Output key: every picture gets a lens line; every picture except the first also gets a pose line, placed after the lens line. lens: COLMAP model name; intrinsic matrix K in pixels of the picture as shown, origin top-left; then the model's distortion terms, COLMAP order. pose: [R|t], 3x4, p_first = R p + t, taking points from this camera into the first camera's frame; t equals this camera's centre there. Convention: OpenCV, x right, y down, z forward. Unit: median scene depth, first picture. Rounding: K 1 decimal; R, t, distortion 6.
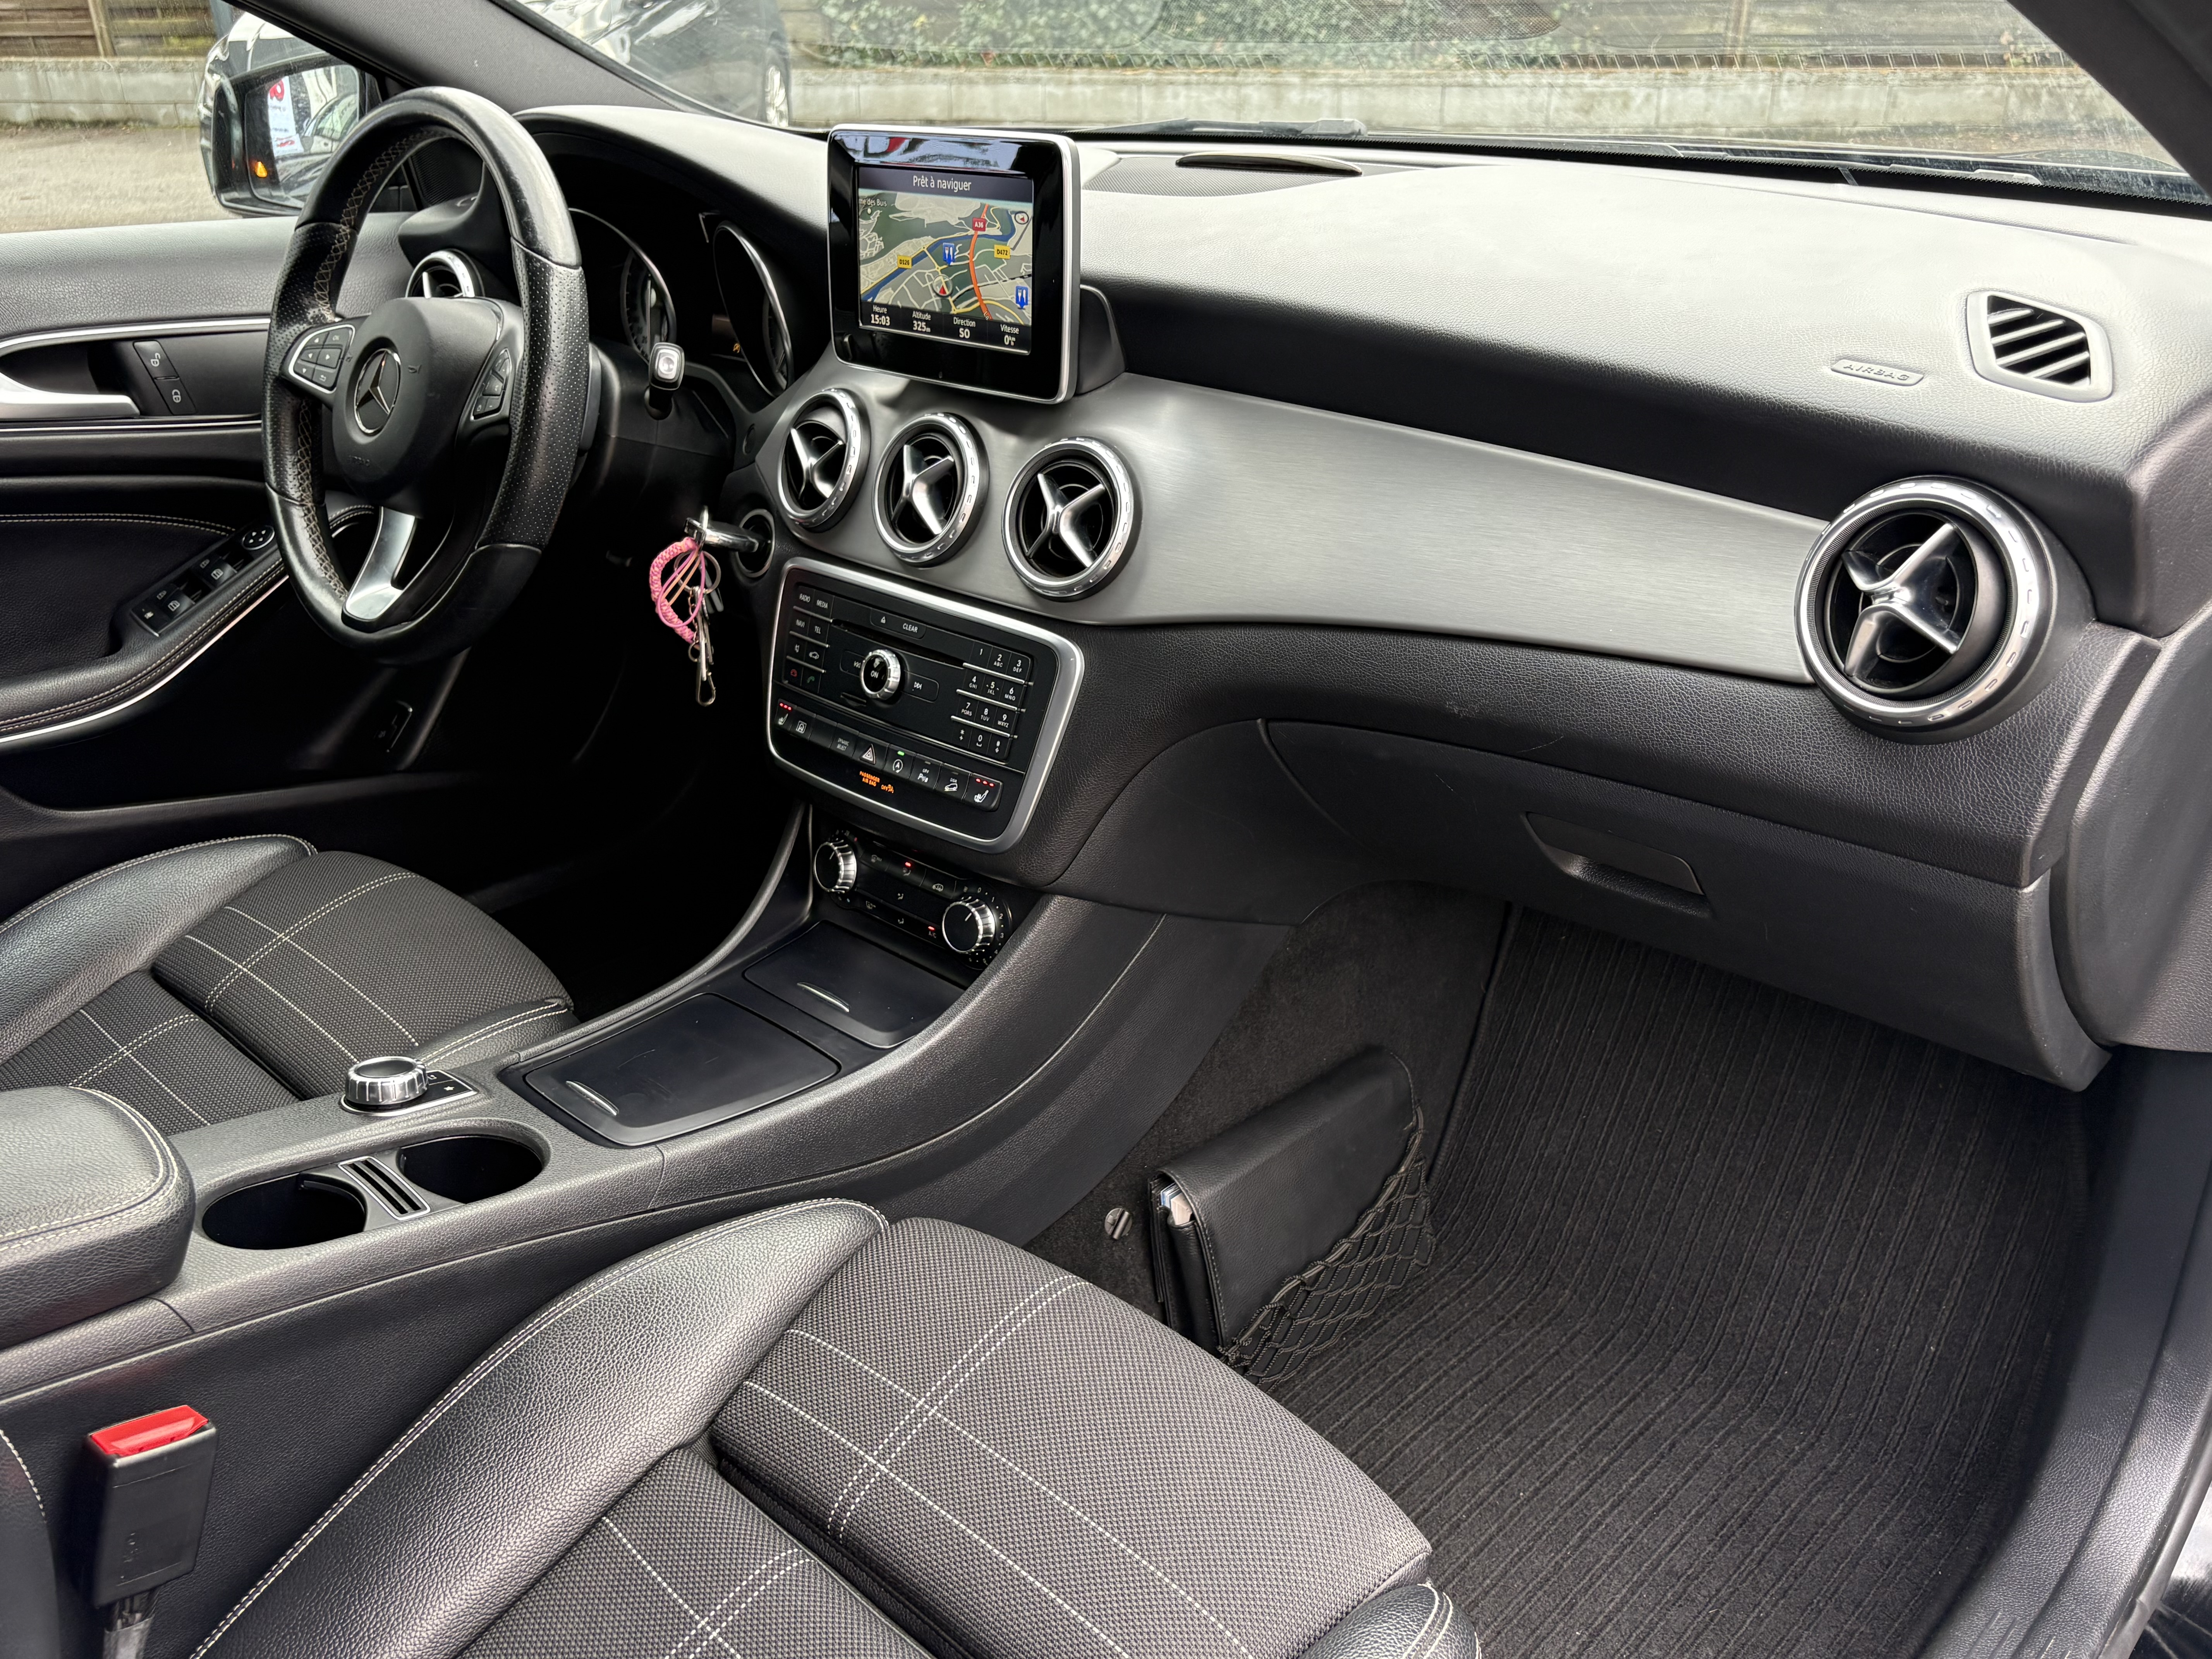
lens RADIAL K [[1855.4, 0, 1101.9], [0, 1855.4, 842.8], [0, 0, 1]] dist [0.004928, -0.006401]
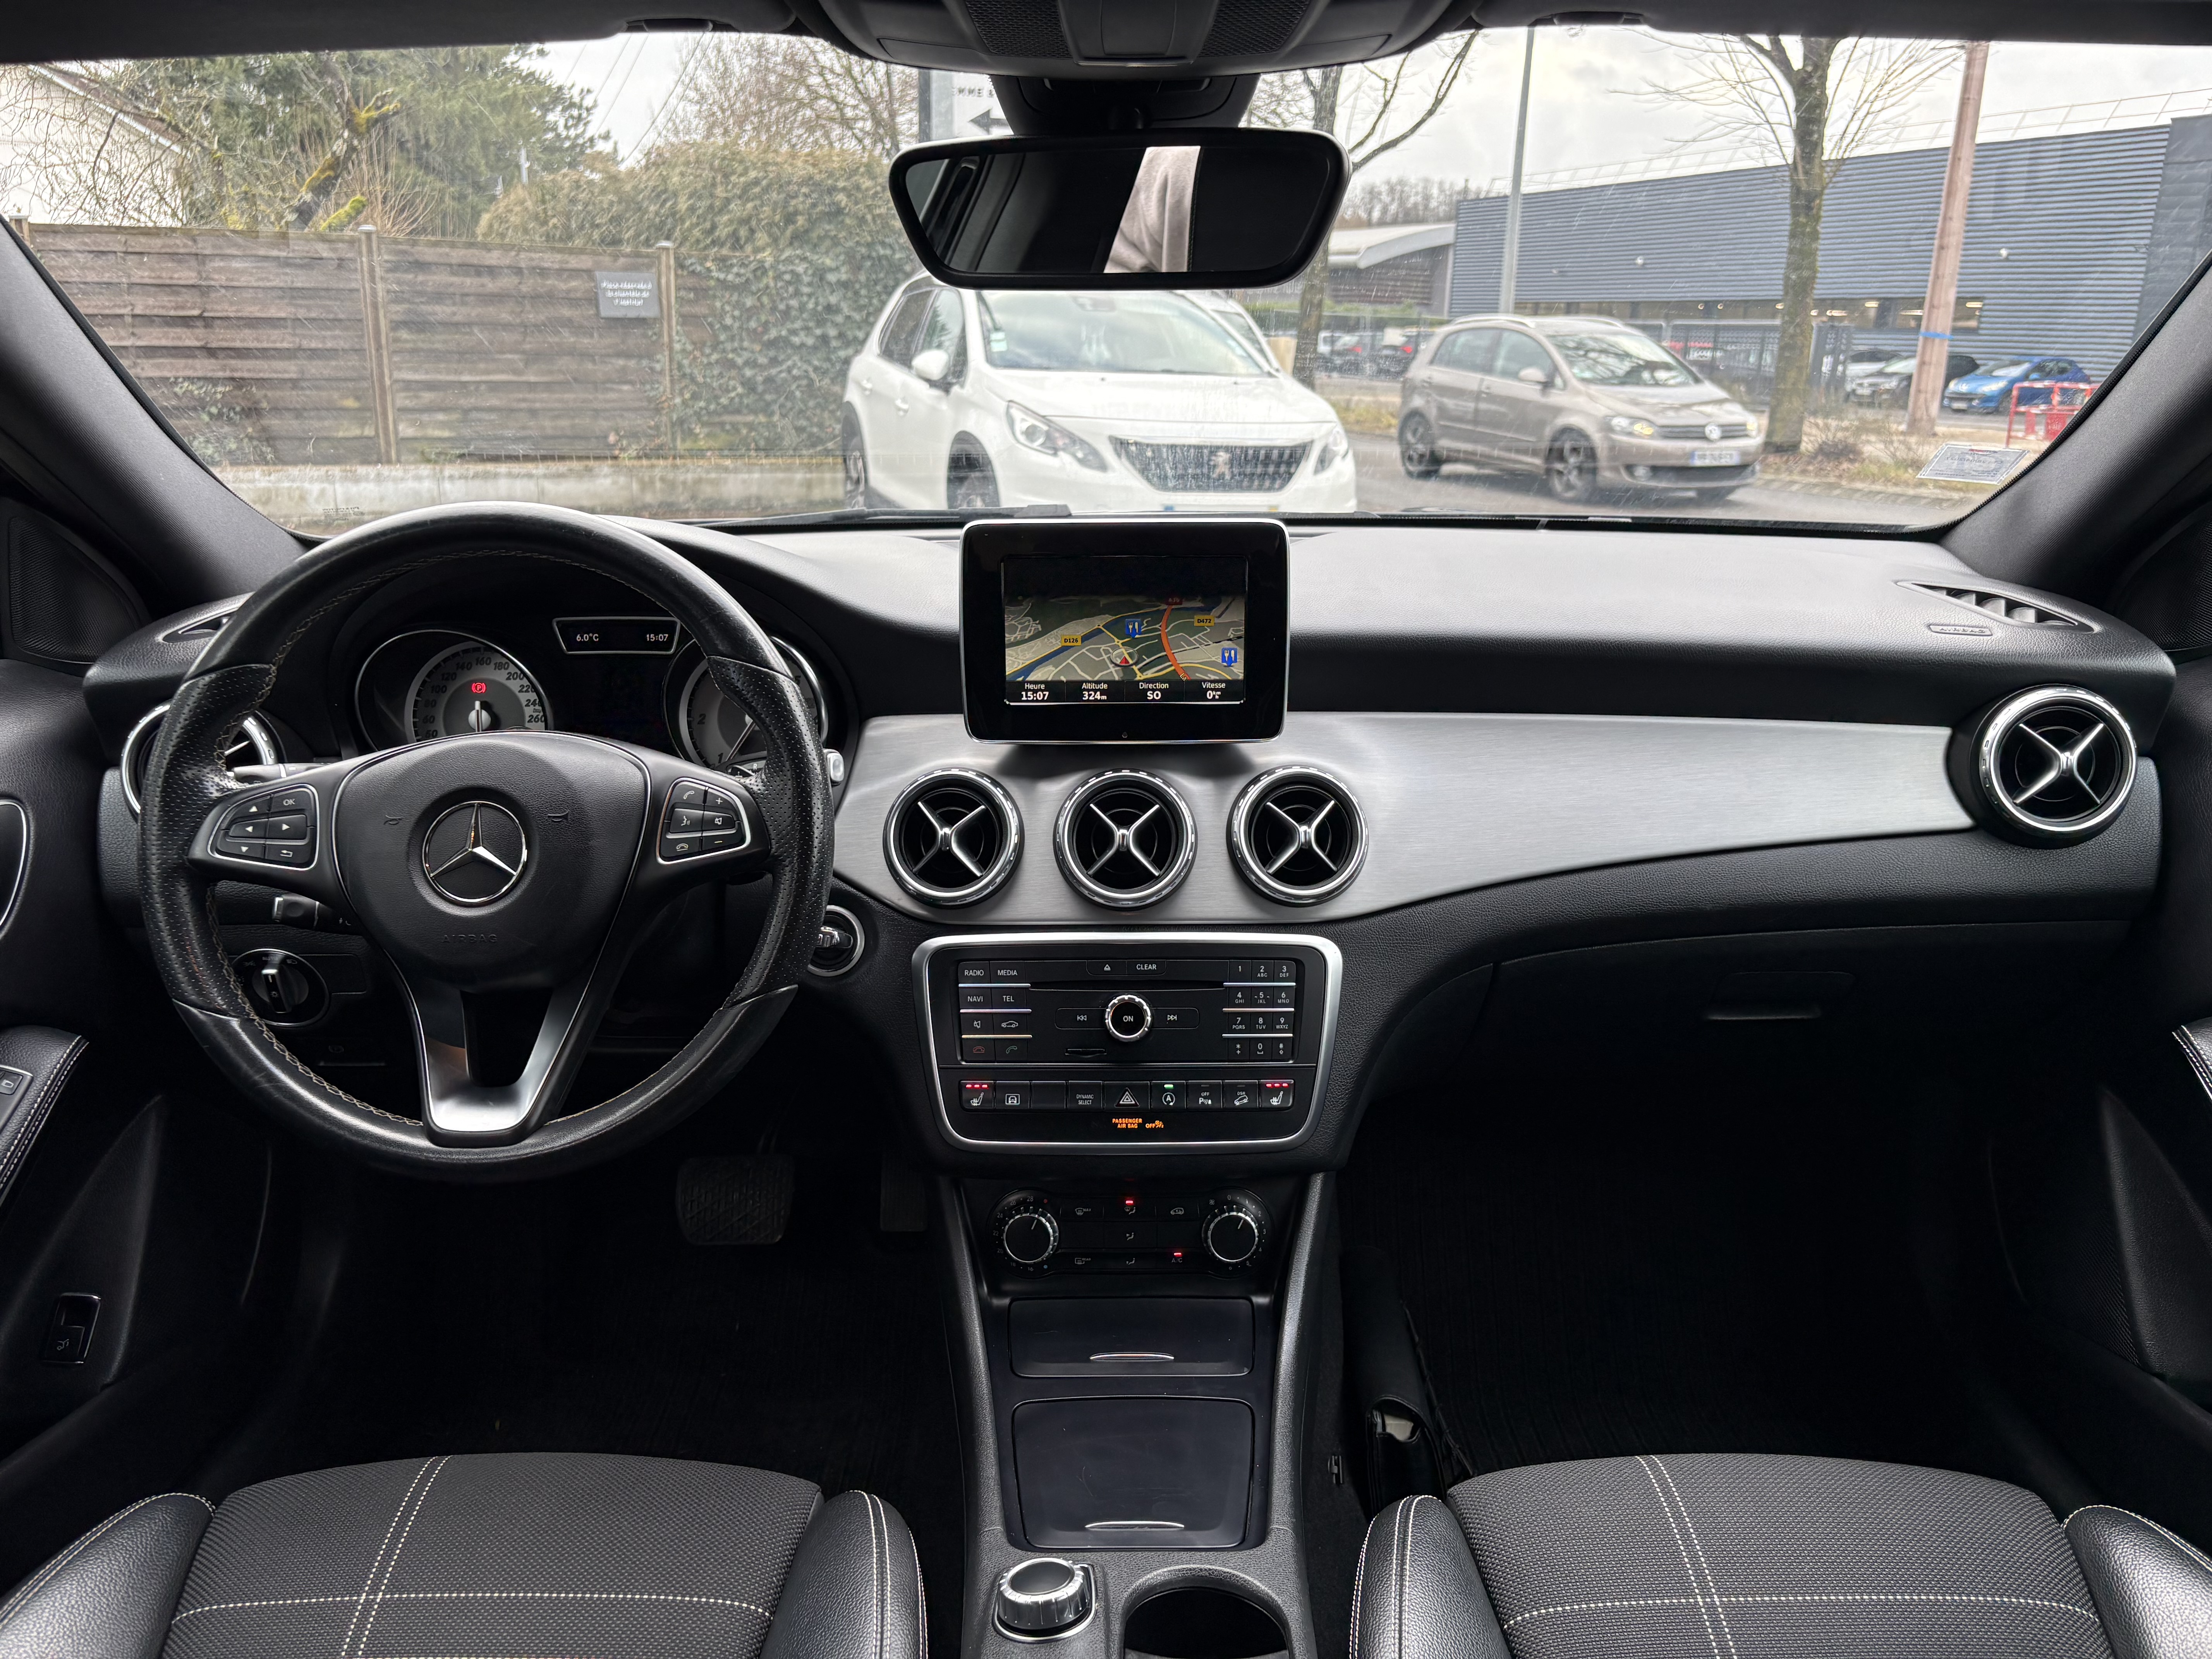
lens RADIAL K [[1670.6, 0, 1093.0], [0, 1670.6, 832.1], [0, 0, 1]] dist [0.046545, 0.000243]
pose [[0.725156, -0.166130, 0.668244, -0.763010], [0.283284, 0.956506, -0.069616, -0.134344], [-0.627614, 0.239785, 0.740678, 0.296964]]
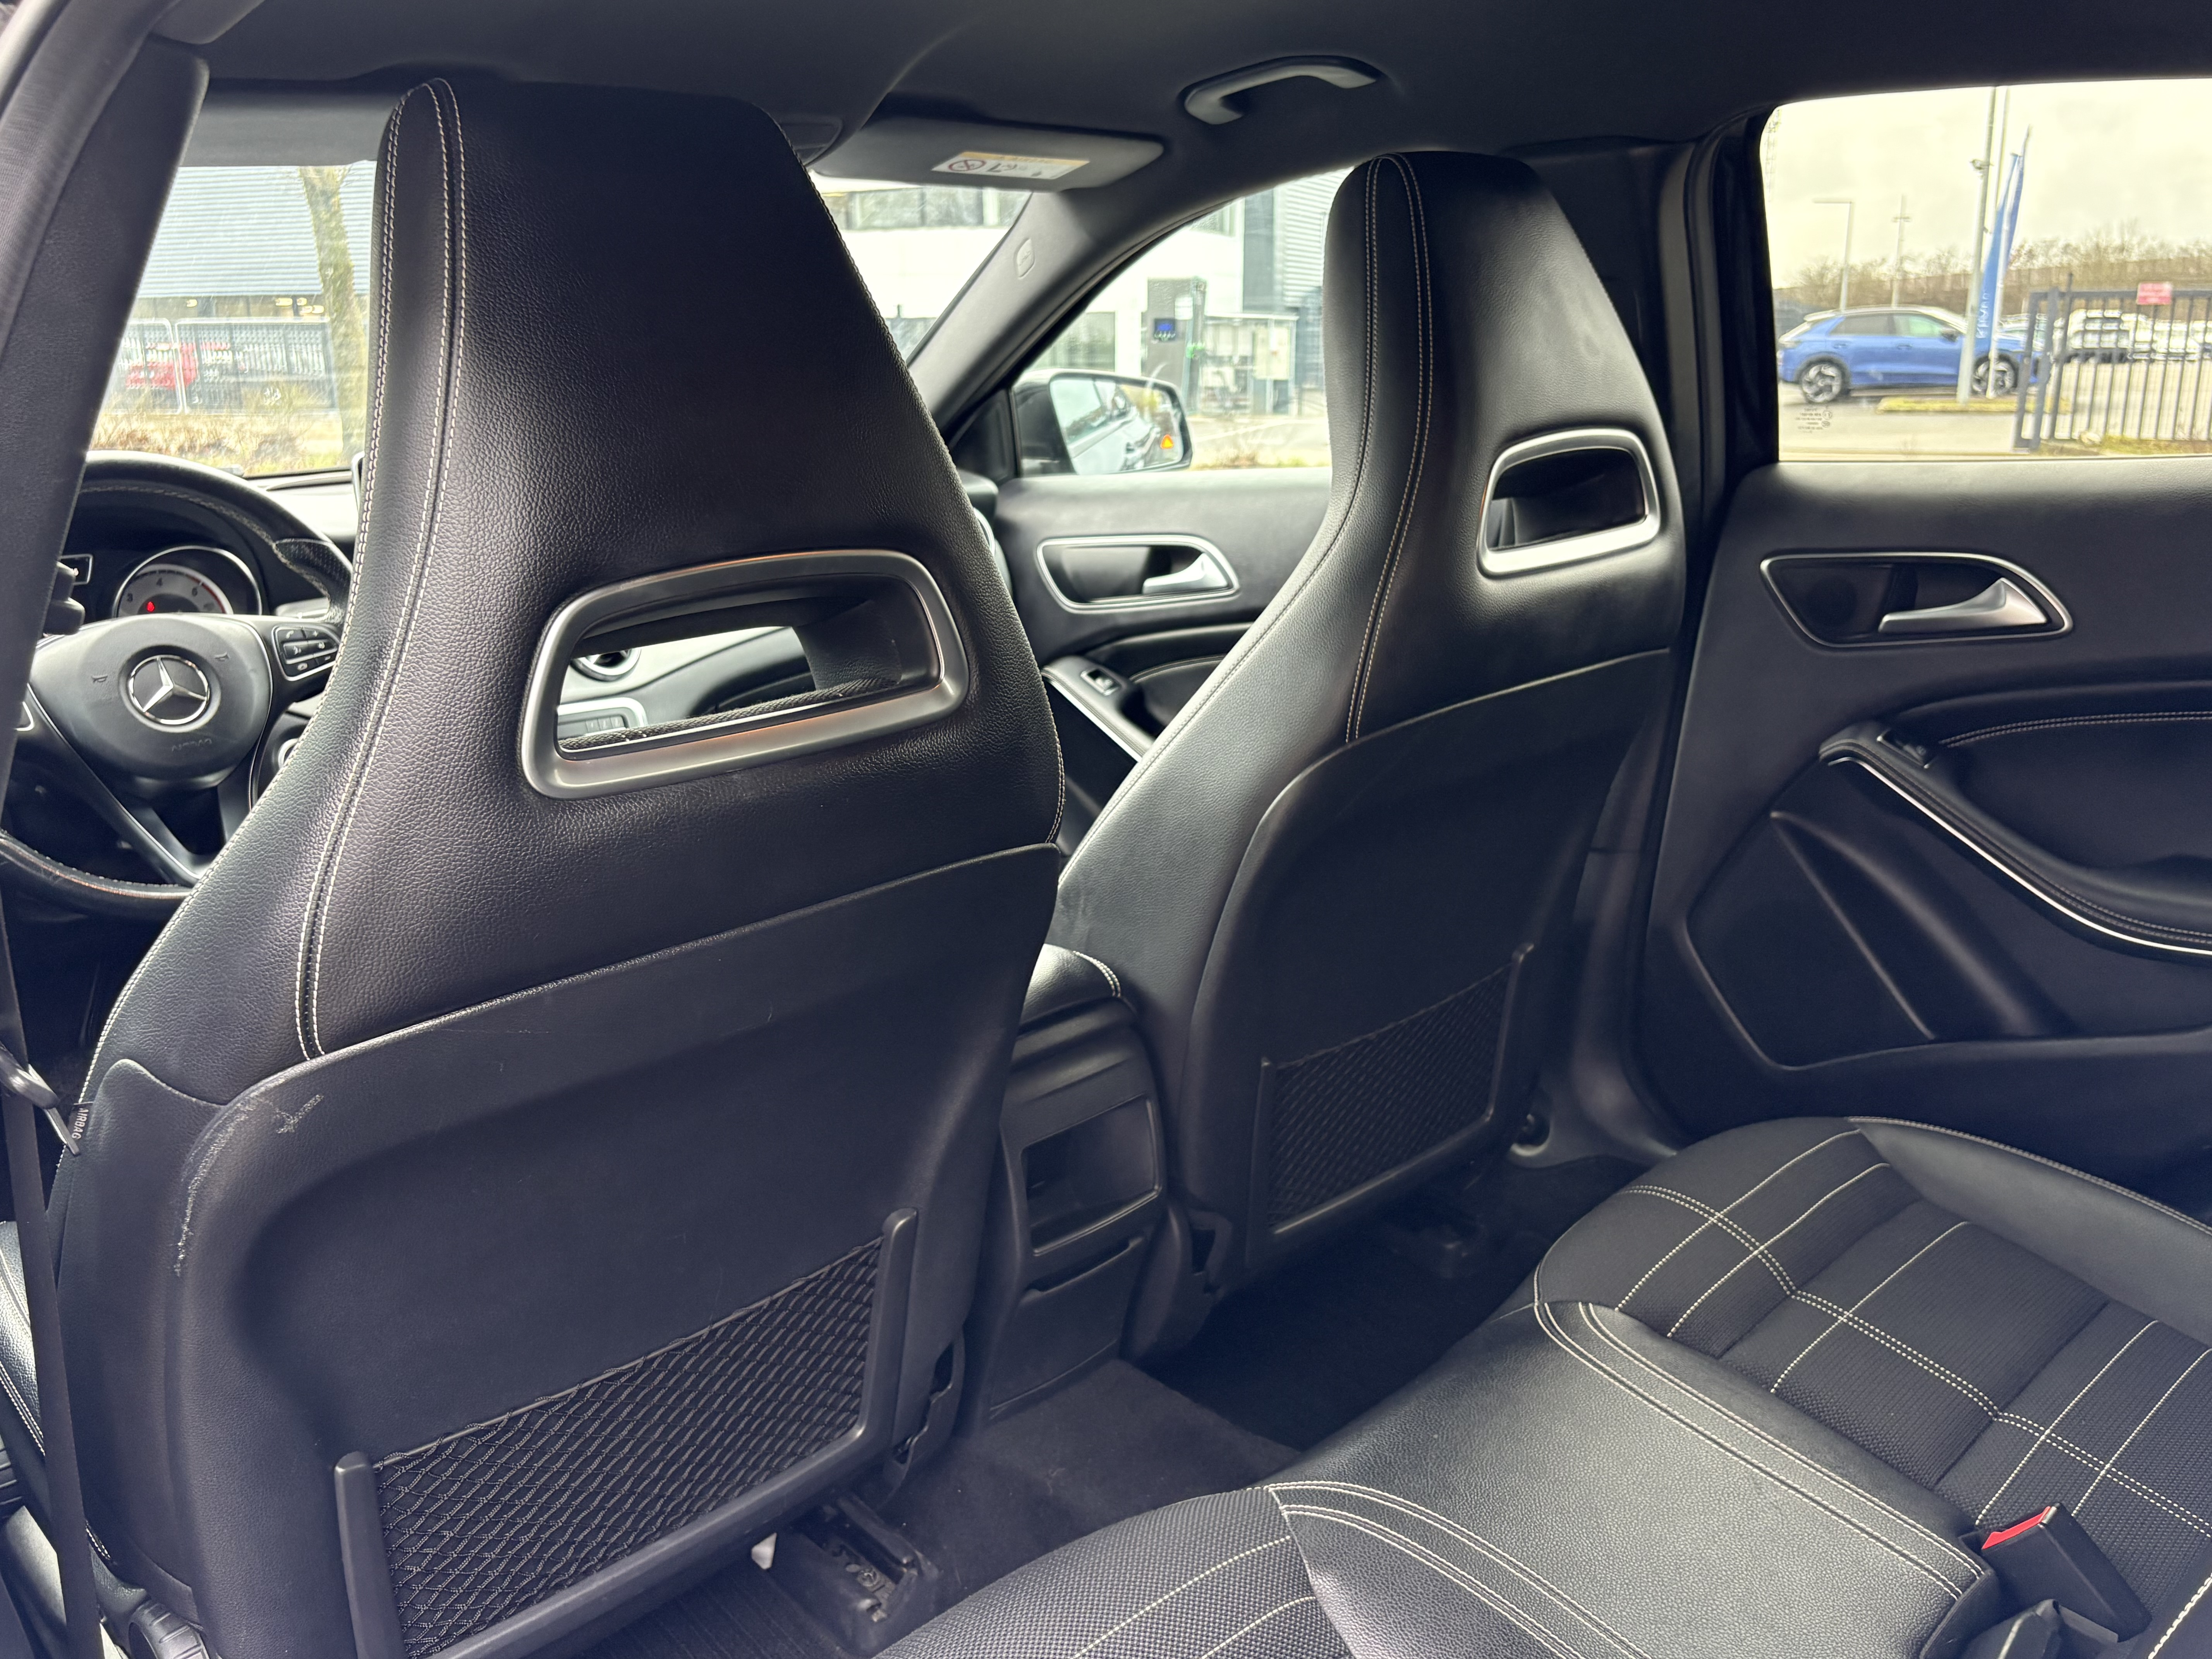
lens RADIAL K [[1855.4, 0, 1101.9], [0, 1855.4, 842.8], [0, 0, 1]] dist [0.004928, -0.006401]
pose [[0.036124, -0.246050, 0.968584, -1.711618], [0.458800, 0.865120, 0.202655, -0.138307], [-0.887805, 0.437066, 0.144139, 0.372379]]
